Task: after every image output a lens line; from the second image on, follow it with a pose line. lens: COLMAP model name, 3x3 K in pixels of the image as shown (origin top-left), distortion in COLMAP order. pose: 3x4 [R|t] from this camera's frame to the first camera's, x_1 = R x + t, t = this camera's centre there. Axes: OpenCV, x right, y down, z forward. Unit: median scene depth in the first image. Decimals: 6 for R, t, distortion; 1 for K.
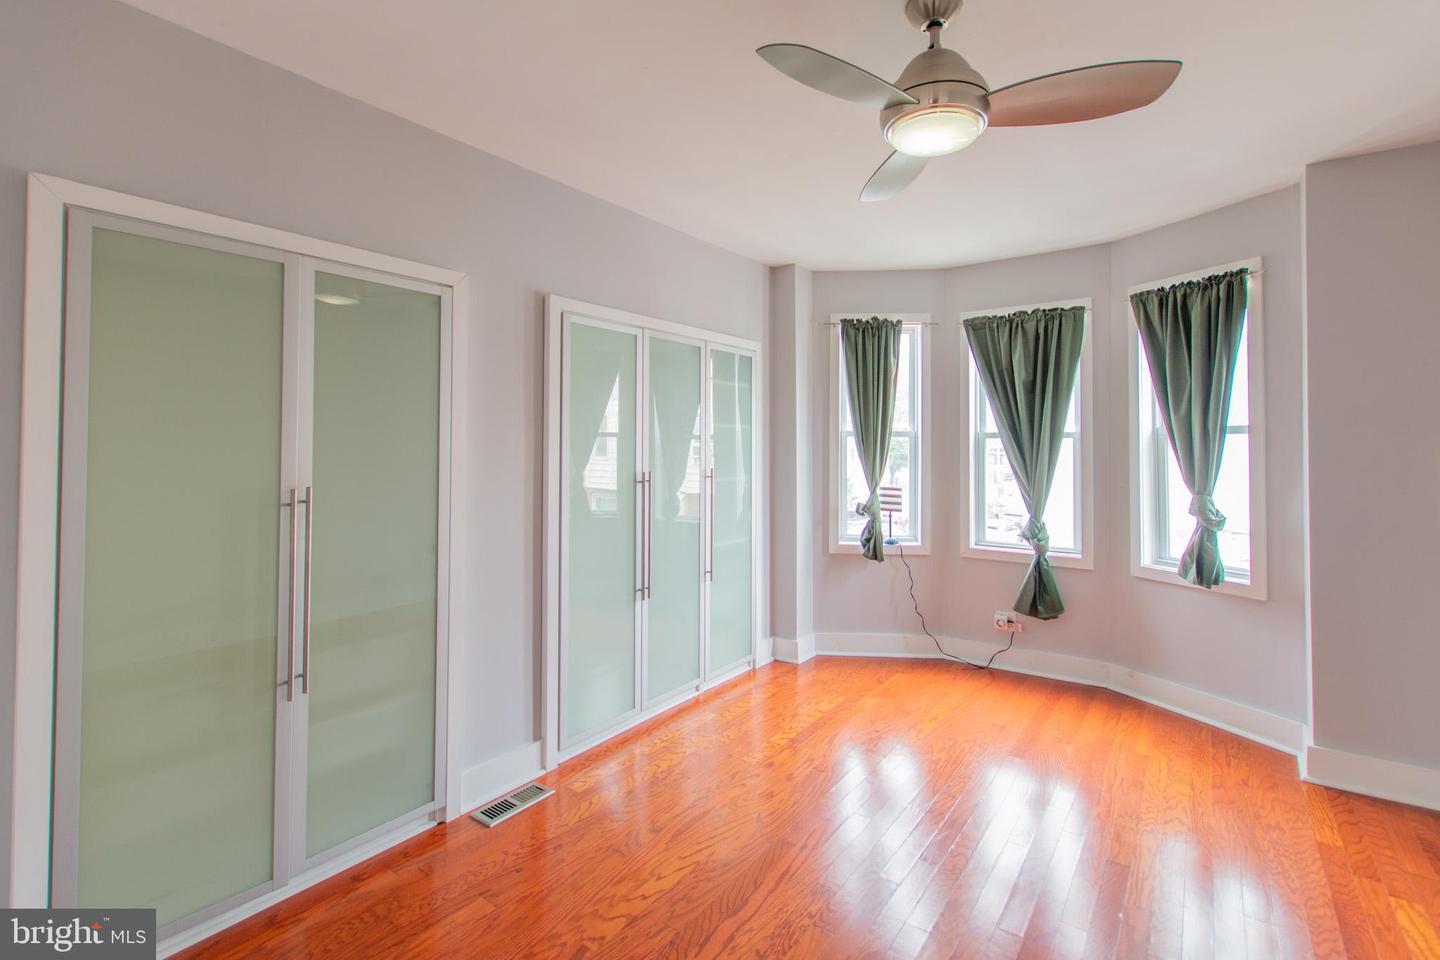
lens RADIAL K [[632.8, 0, 768.5], [0, 632.8, 433.7], [0, 0, 1]] dist [0.000516, -0.000070]
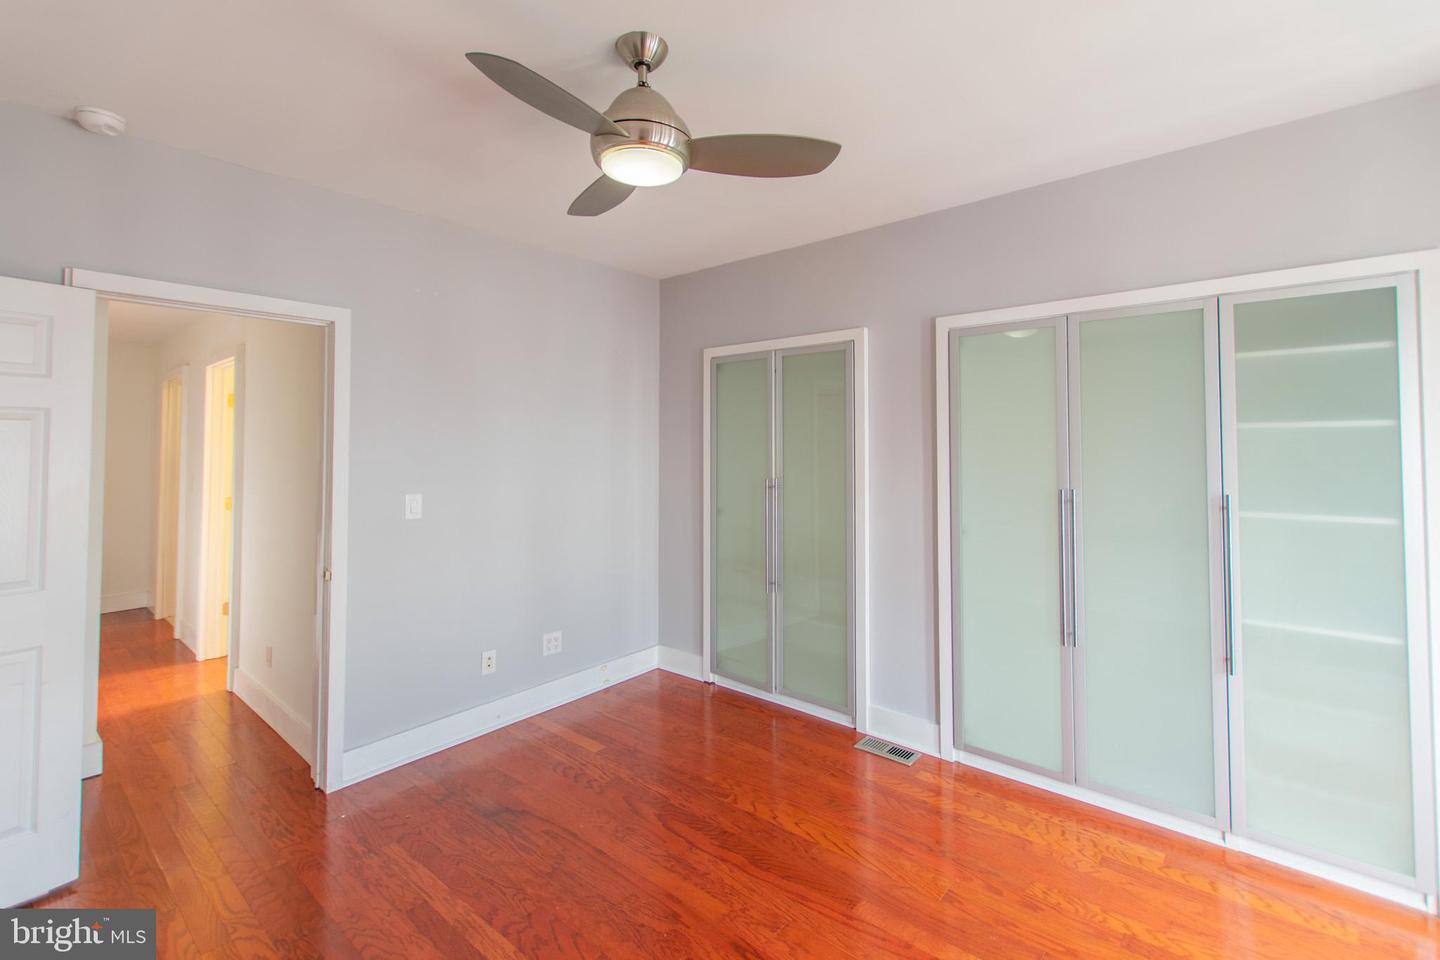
lens RADIAL K [[637.8, 0, 731.8], [0, 637.8, 452.2], [0, 0, 1]] dist [0.001443, -0.000536]
pose [[-0.098203, 0.010049, -0.995116, 1.012706], [0.020148, 0.999764, 0.008108, -0.009902], [0.994962, -0.019254, -0.098382, 0.992940]]
